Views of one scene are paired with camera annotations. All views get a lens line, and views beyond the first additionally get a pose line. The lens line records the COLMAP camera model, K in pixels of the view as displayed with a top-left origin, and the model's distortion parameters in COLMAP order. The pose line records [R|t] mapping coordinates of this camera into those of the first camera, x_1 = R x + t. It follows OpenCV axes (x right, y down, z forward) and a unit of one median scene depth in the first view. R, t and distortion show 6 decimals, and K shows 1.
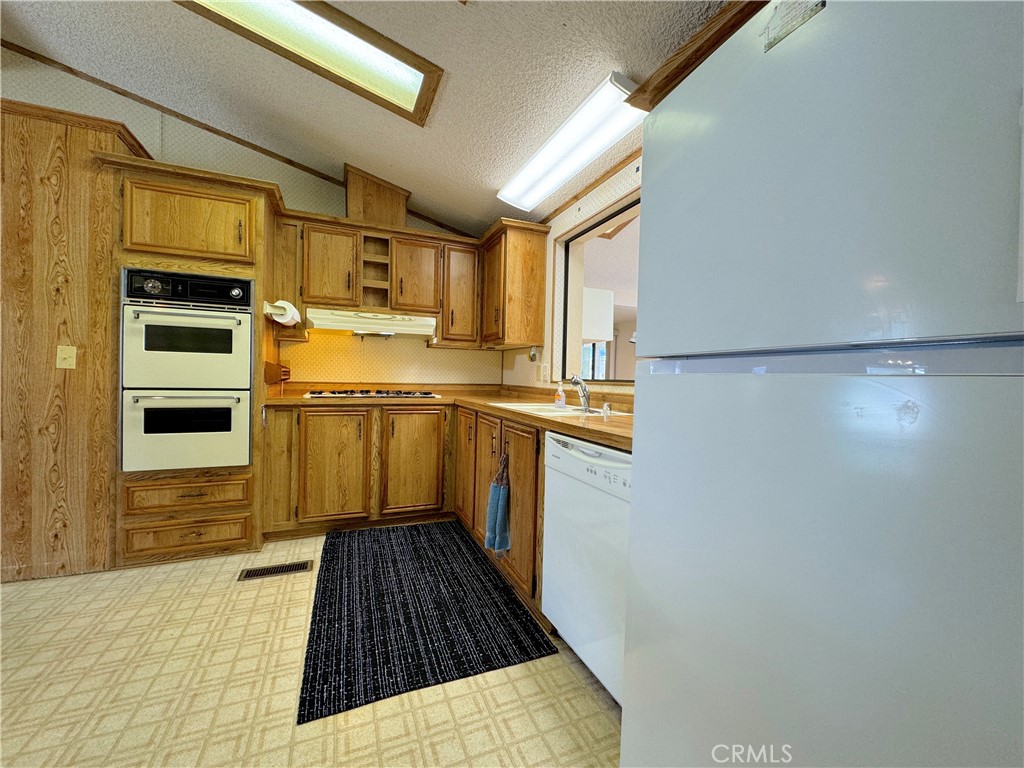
lens RADIAL K [[406.5, 0, 509.8], [0, 406.5, 384.8], [0, 0, 1]] dist [-0.001943, 0.000539]
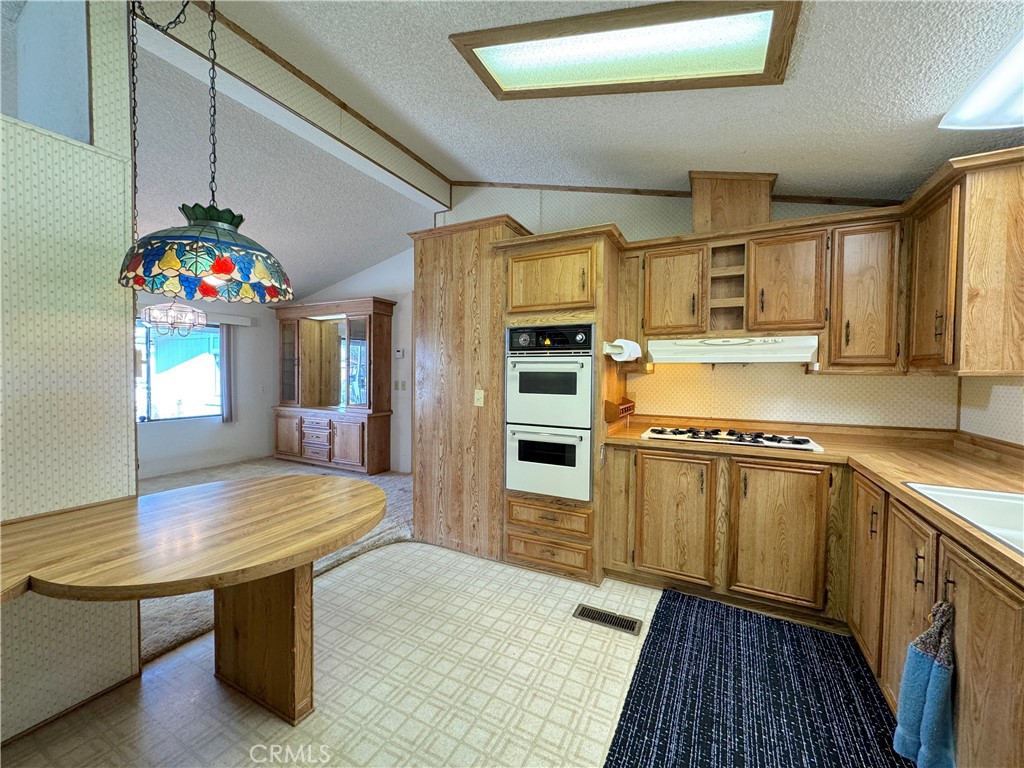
lens RADIAL K [[406.5, 0, 511.1], [0, 406.5, 384.1], [0, 0, 1]] dist [-0.001943, 0.000539]
pose [[0.641808, 0.004809, -0.766851, 0.026981], [-0.007882, 0.999969, -0.000326, -0.103626], [0.766825, 0.006254, 0.641825, 0.180736]]
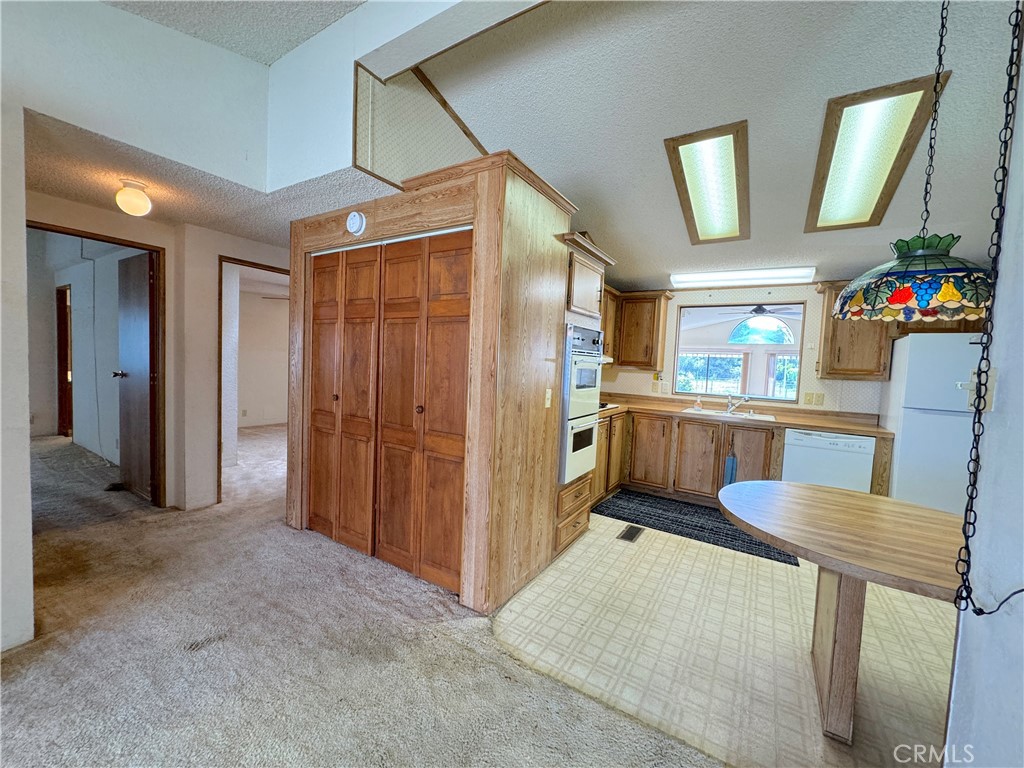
lens RADIAL K [[406.5, 0, 510.6], [0, 406.5, 383.1], [0, 0, 1]] dist [-0.001943, 0.000539]
pose [[0.820873, -0.018245, 0.570819, -1.697082], [-0.014522, 0.998500, 0.052797, -0.158918], [-0.570926, -0.051629, 0.819377, 0.056532]]
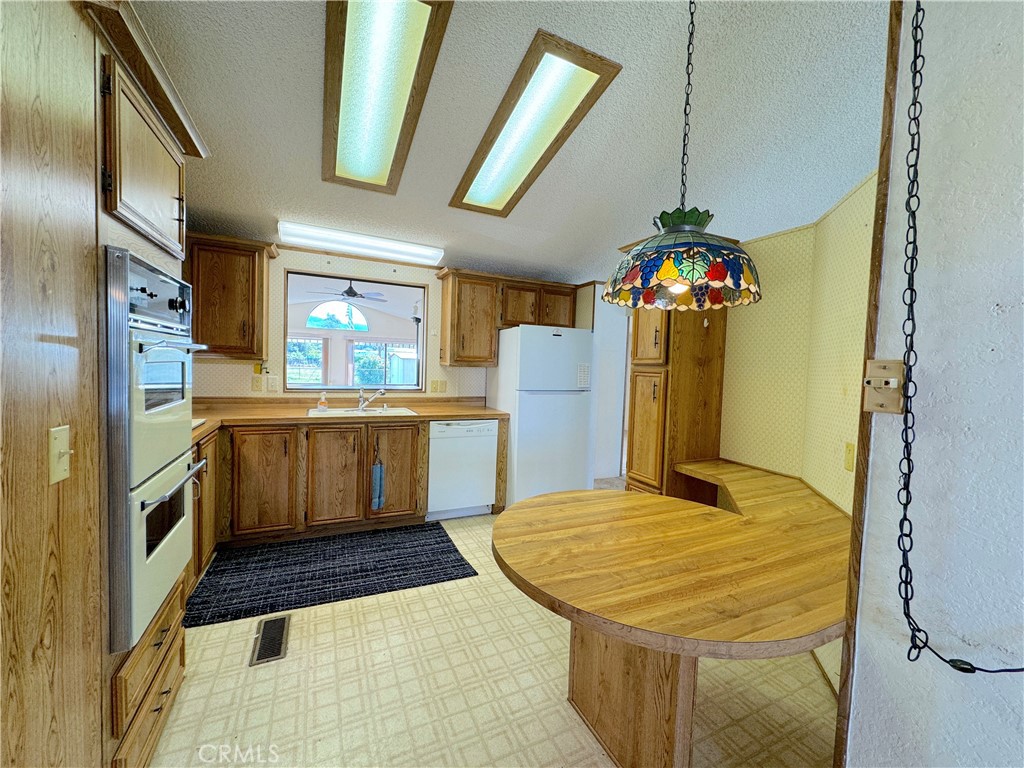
lens RADIAL K [[406.5, 0, 509.6], [0, 406.5, 384.2], [0, 0, 1]] dist [-0.001943, 0.000539]
pose [[-0.040152, -0.073867, 0.996459, -1.366002], [-0.018333, 0.997150, 0.073180, -0.159285], [-0.999025, -0.015330, -0.041392, 0.506374]]
